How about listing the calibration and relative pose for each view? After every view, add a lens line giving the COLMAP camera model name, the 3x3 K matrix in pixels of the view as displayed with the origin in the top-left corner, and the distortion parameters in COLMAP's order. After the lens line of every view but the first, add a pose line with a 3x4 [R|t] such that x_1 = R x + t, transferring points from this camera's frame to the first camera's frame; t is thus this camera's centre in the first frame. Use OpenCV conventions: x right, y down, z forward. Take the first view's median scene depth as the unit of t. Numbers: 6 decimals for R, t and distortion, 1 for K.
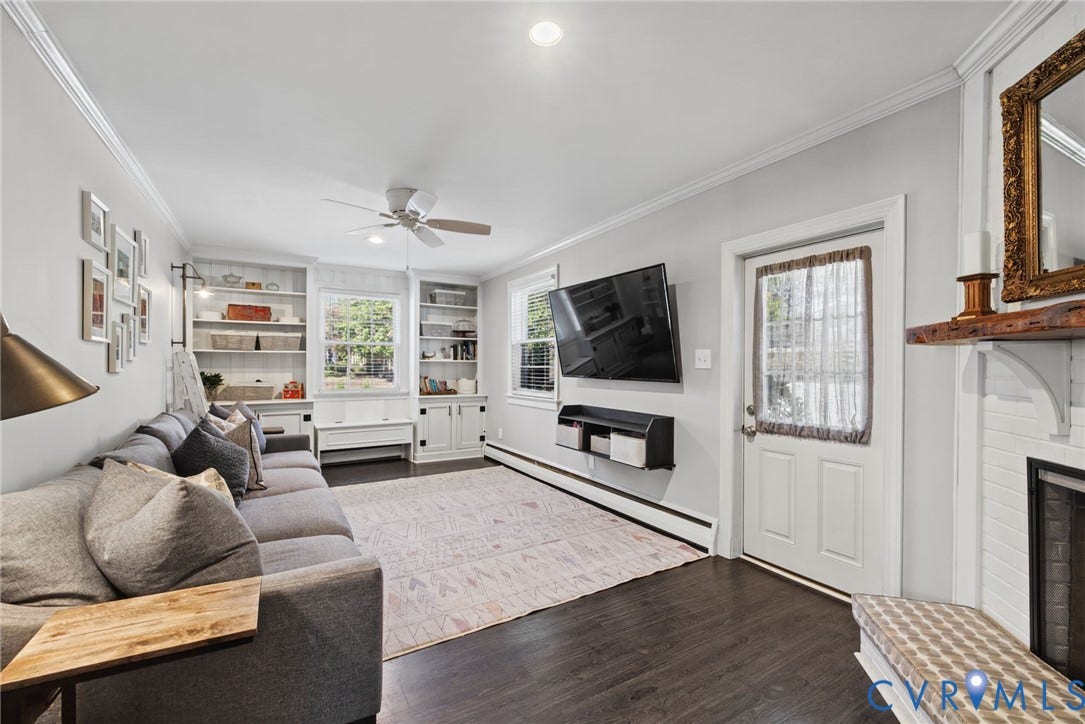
lens RADIAL K [[477.8, 0, 542.5], [0, 477.8, 362.0], [0, 0, 1]] dist [0.000908, 0.000139]
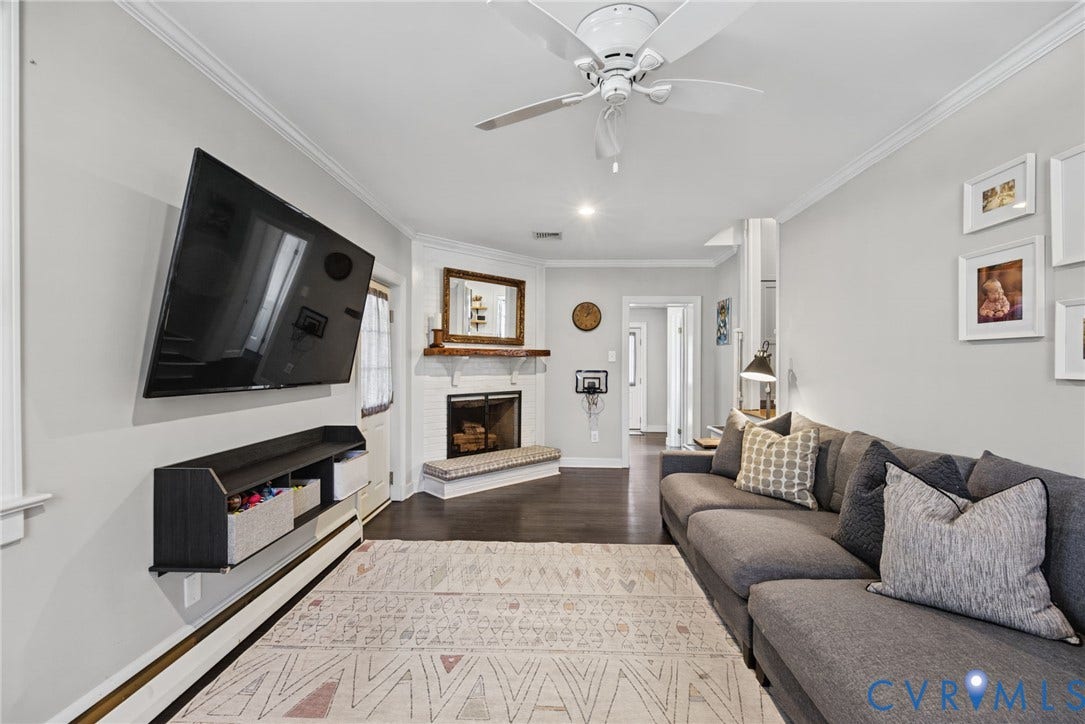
lens RADIAL K [[465.4, 0, 542.5], [0, 465.4, 362.0], [0, 0, 1]] dist [0.001055, 0.000210]
pose [[-0.844641, -0.003322, 0.535323, -0.541433], [-0.005381, 0.999983, -0.002285, 0.000905], [-0.535306, -0.004811, -0.844644, 1.643267]]
